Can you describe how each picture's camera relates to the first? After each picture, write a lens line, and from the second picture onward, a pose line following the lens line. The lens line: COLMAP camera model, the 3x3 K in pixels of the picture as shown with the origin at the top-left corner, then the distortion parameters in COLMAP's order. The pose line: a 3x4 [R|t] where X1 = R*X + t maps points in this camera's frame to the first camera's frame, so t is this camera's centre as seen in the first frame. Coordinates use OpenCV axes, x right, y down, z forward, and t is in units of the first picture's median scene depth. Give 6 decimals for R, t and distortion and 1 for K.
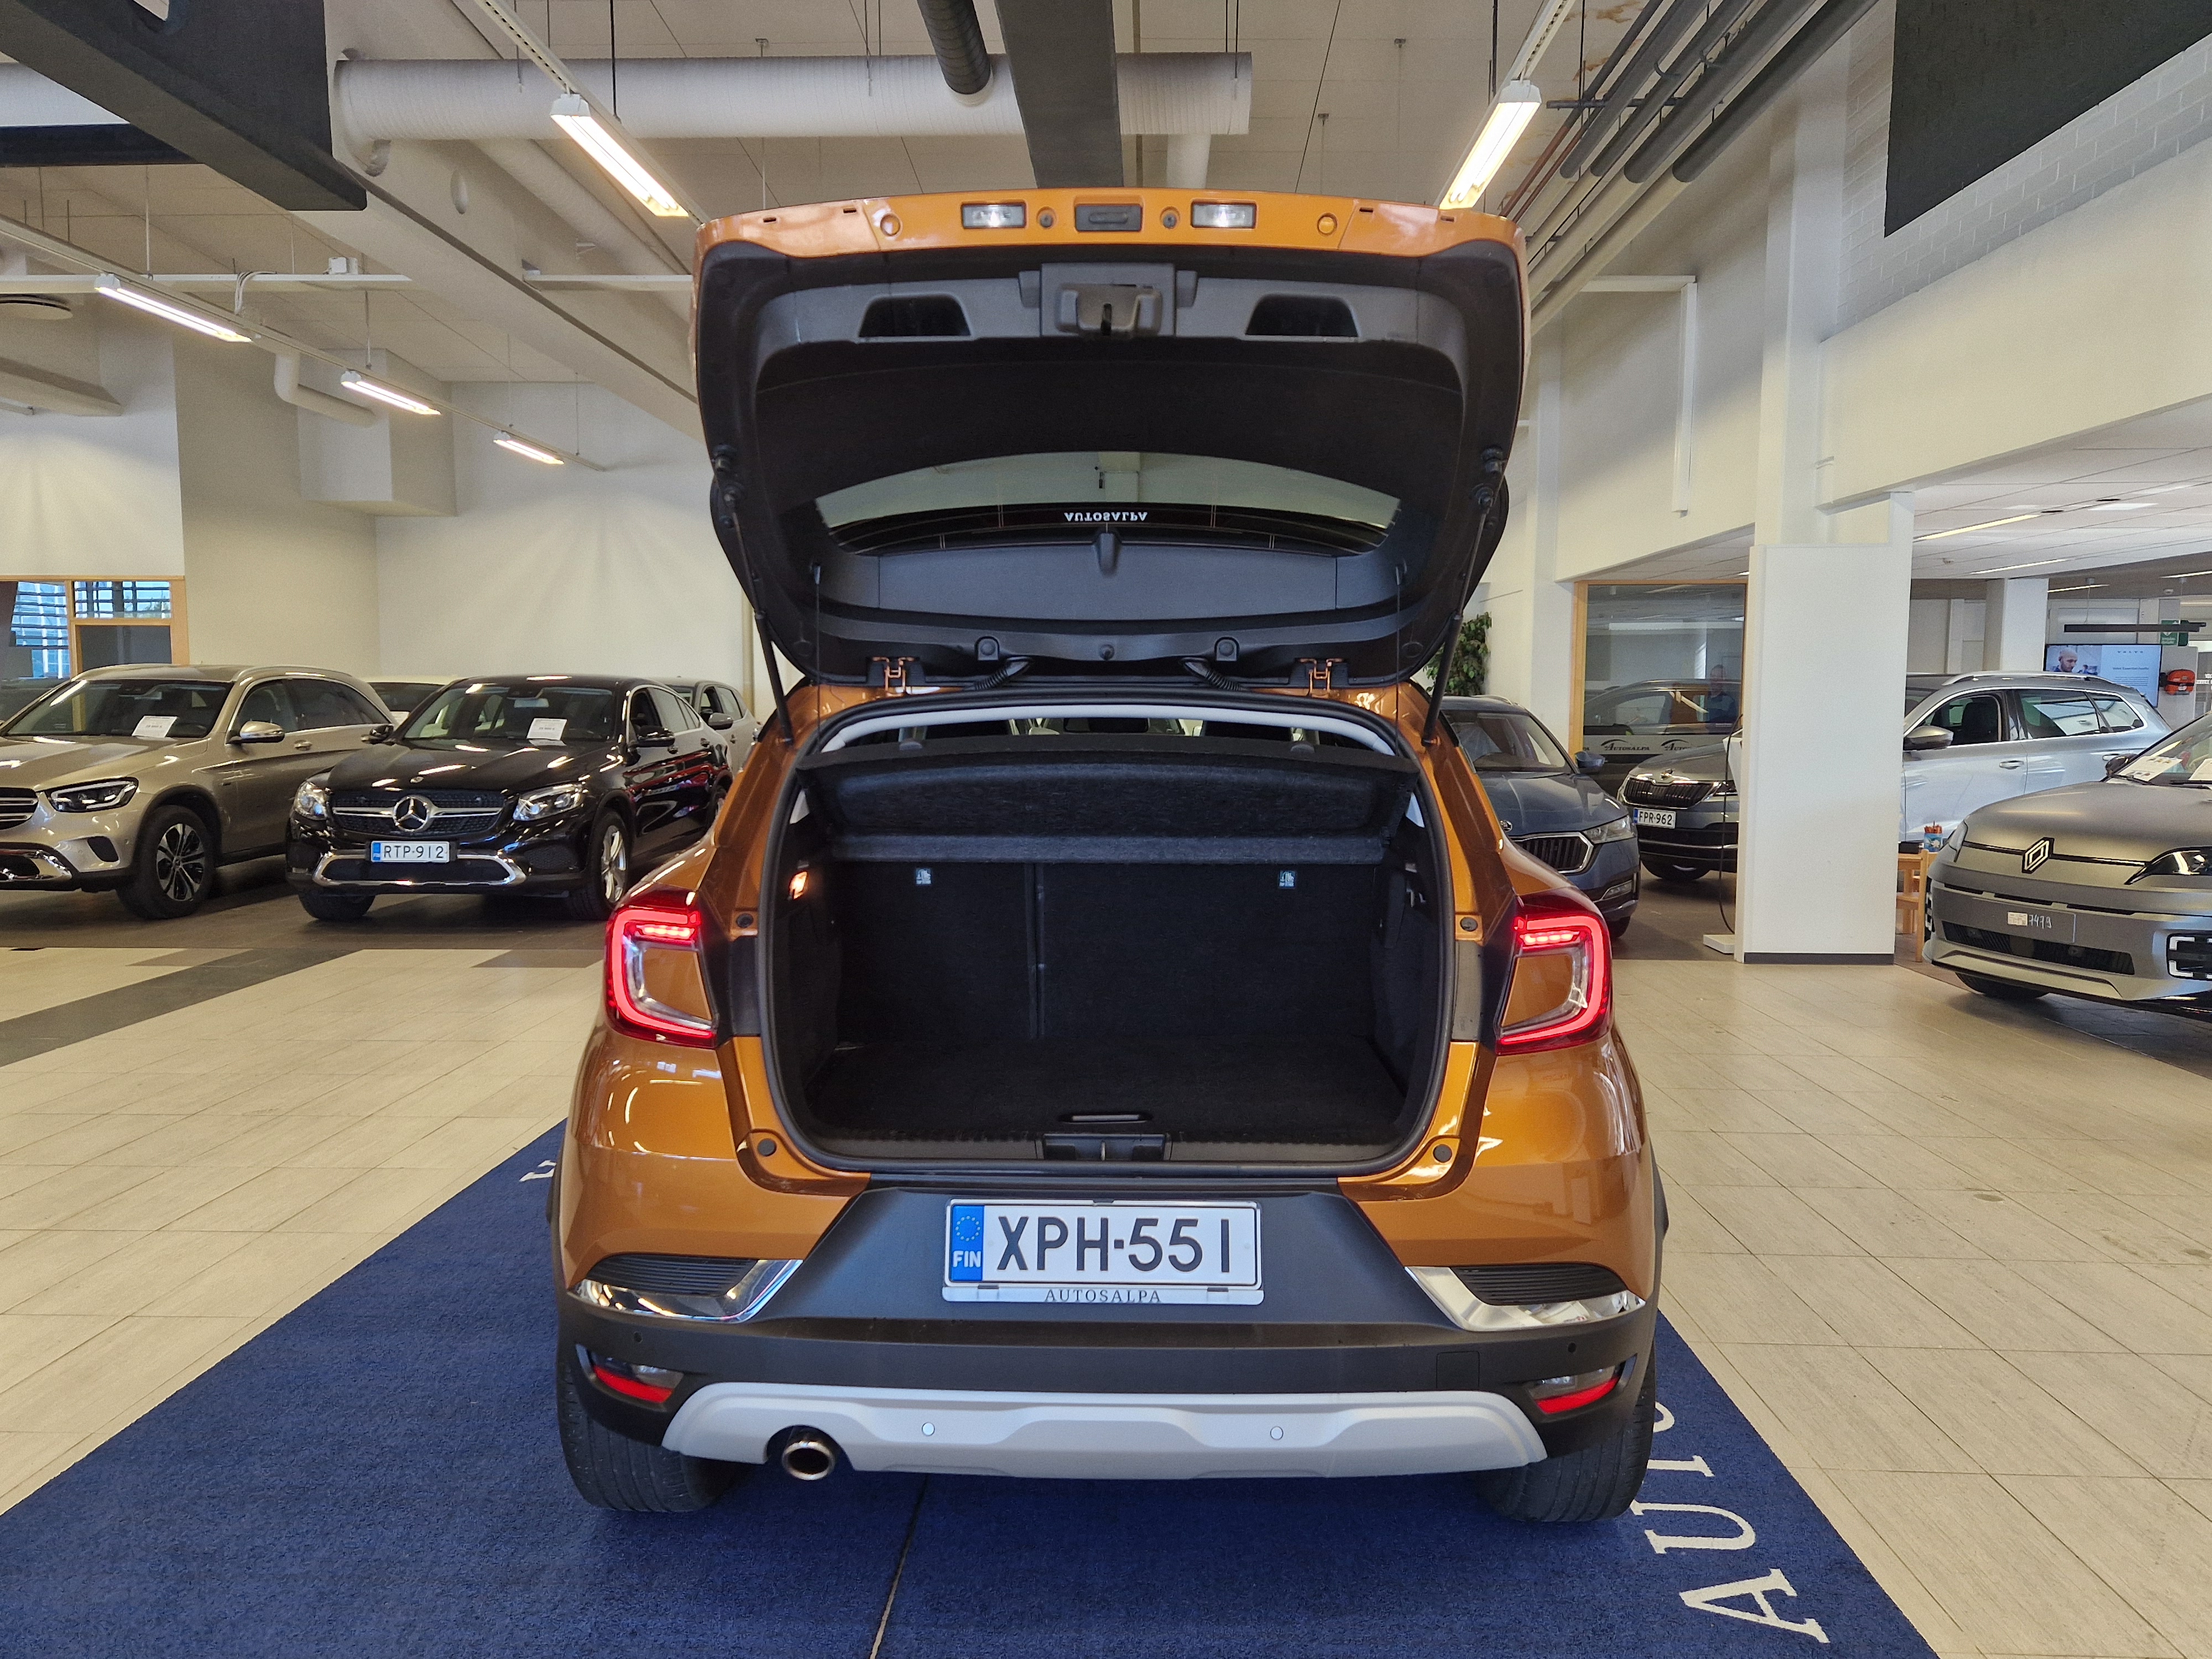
lens RADIAL K [[1640.7, 0, 1106.0], [0, 1640.7, 829.5], [0, 0, 1]] dist [0.049520, -0.002036]
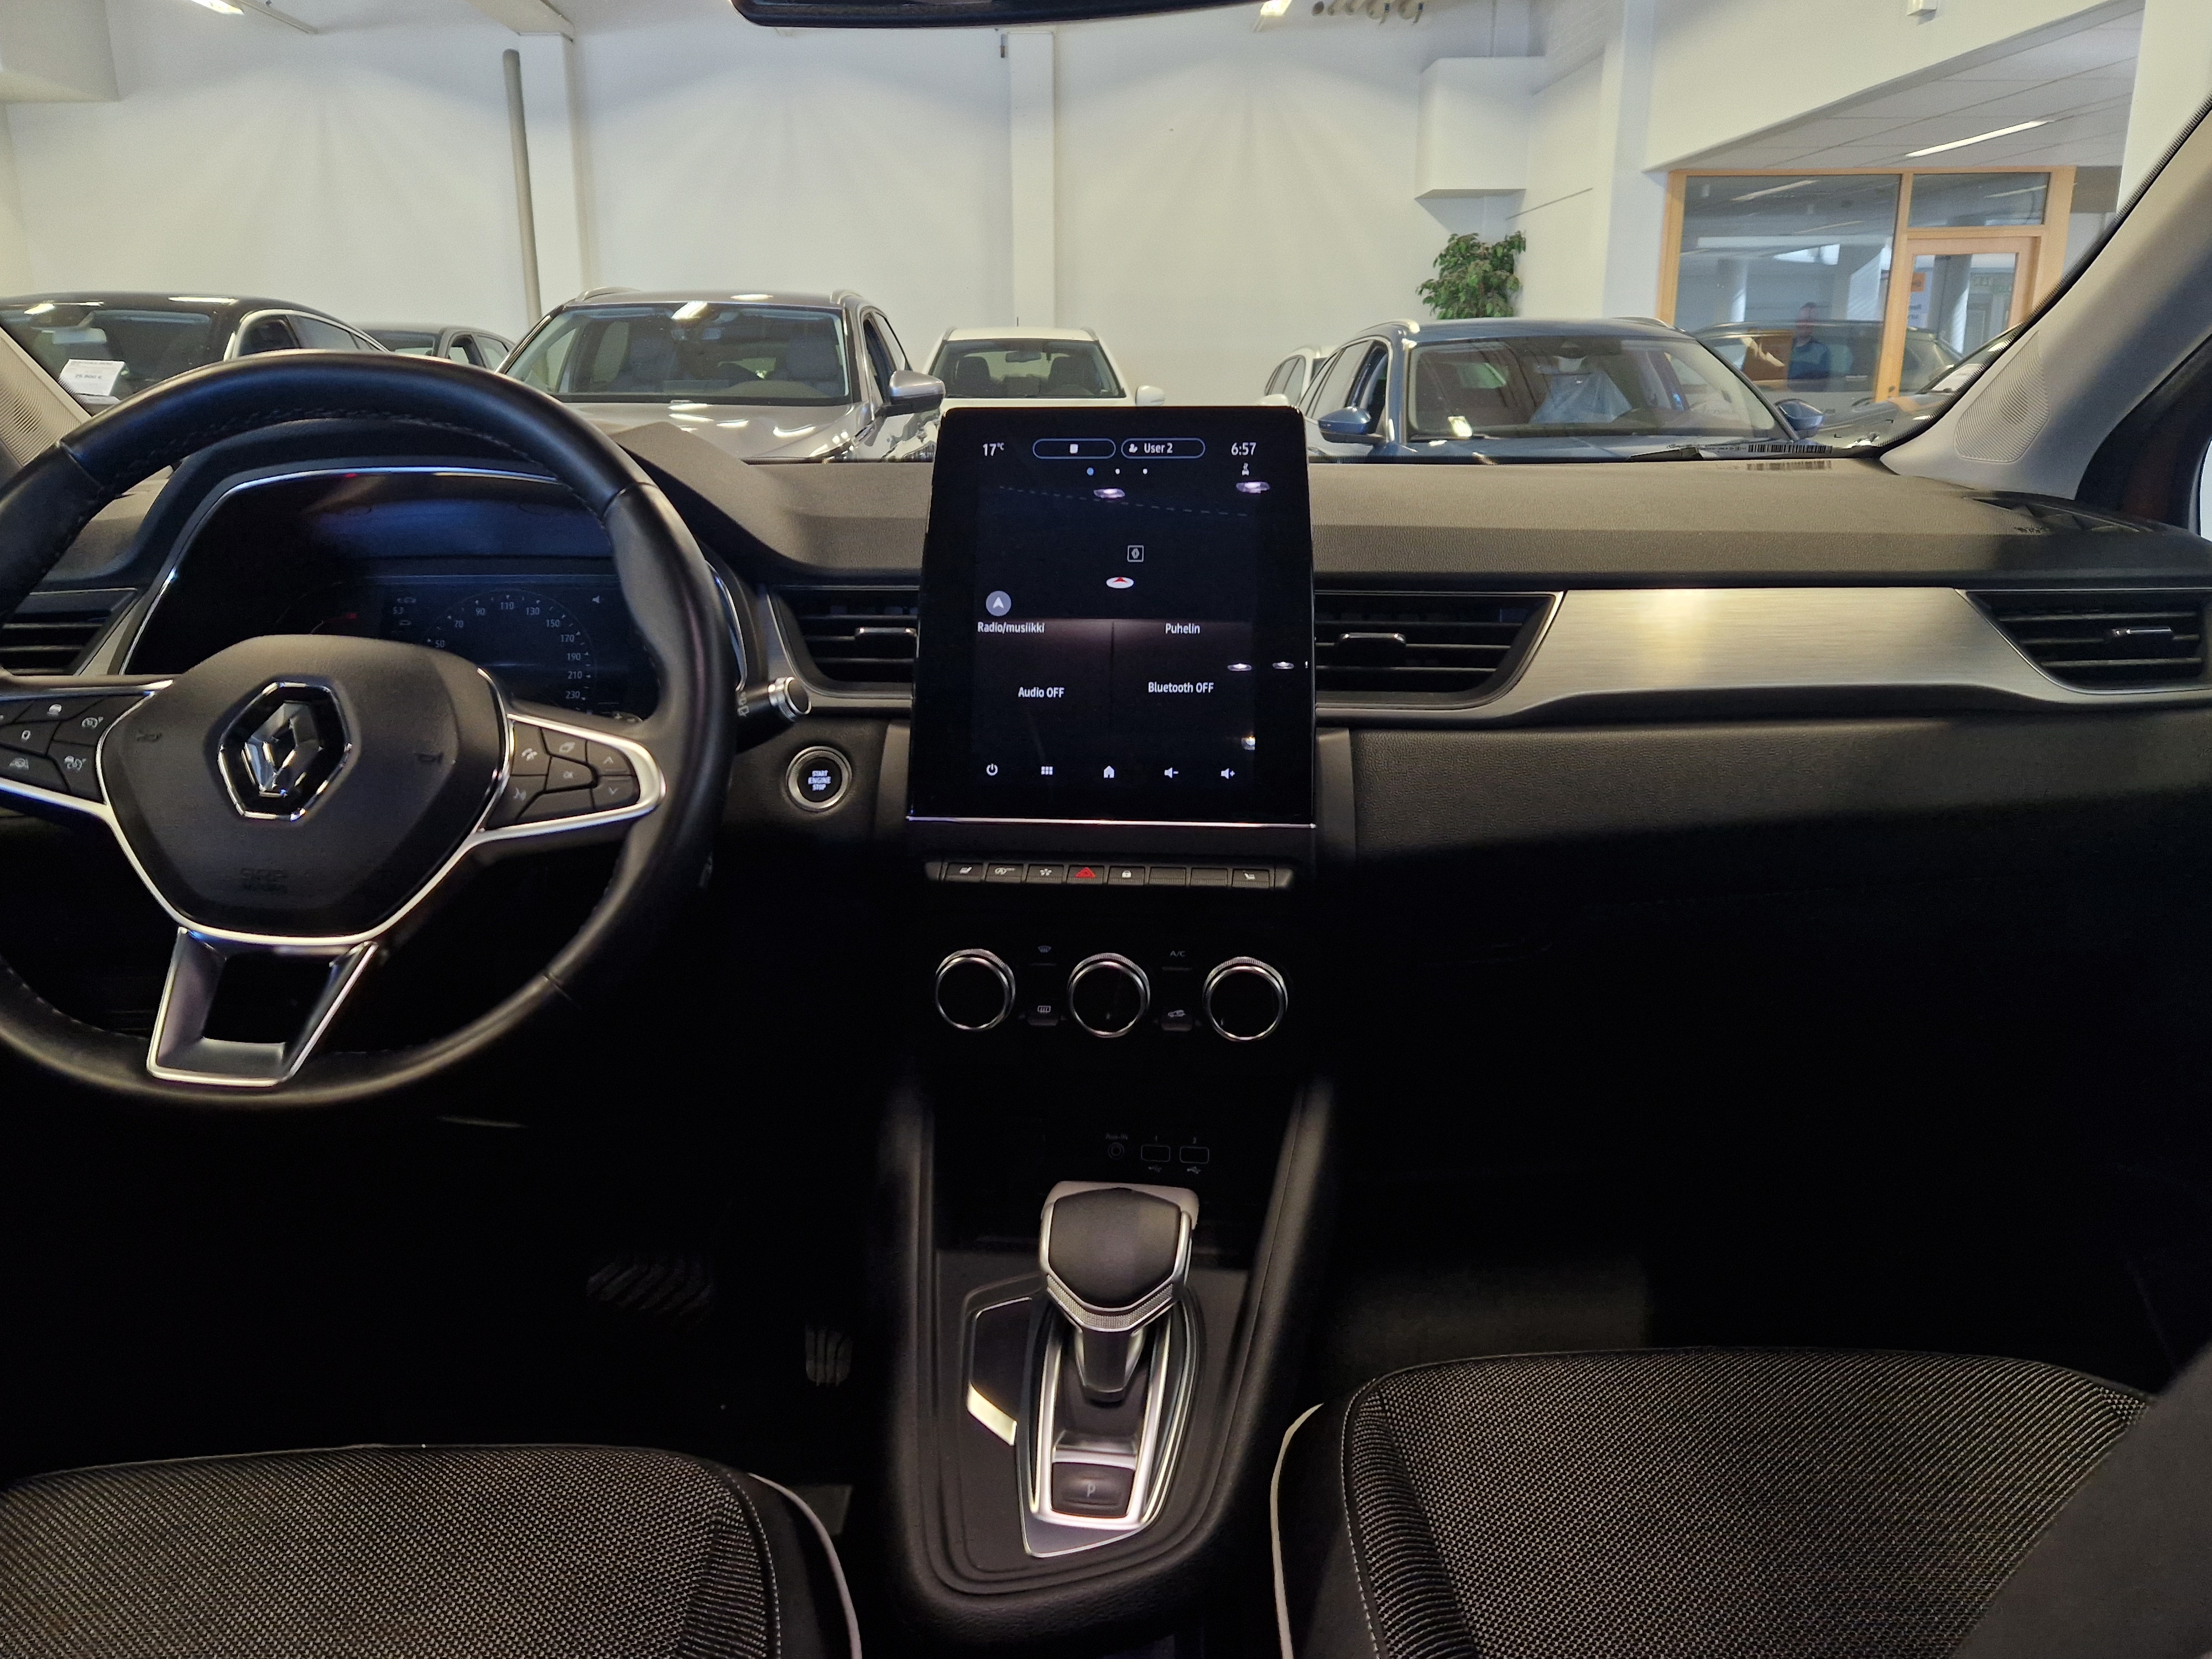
lens RADIAL K [[1743.2, 0, 1106.0], [0, 1743.2, 829.5], [0, 0, 1]] dist [0.056900, -0.006458]
pose [[0.998550, -0.020308, 0.049845, -0.003077], [0.011430, 0.984976, 0.172315, -0.004223], [-0.052595, -0.171495, 0.983780, 0.210294]]
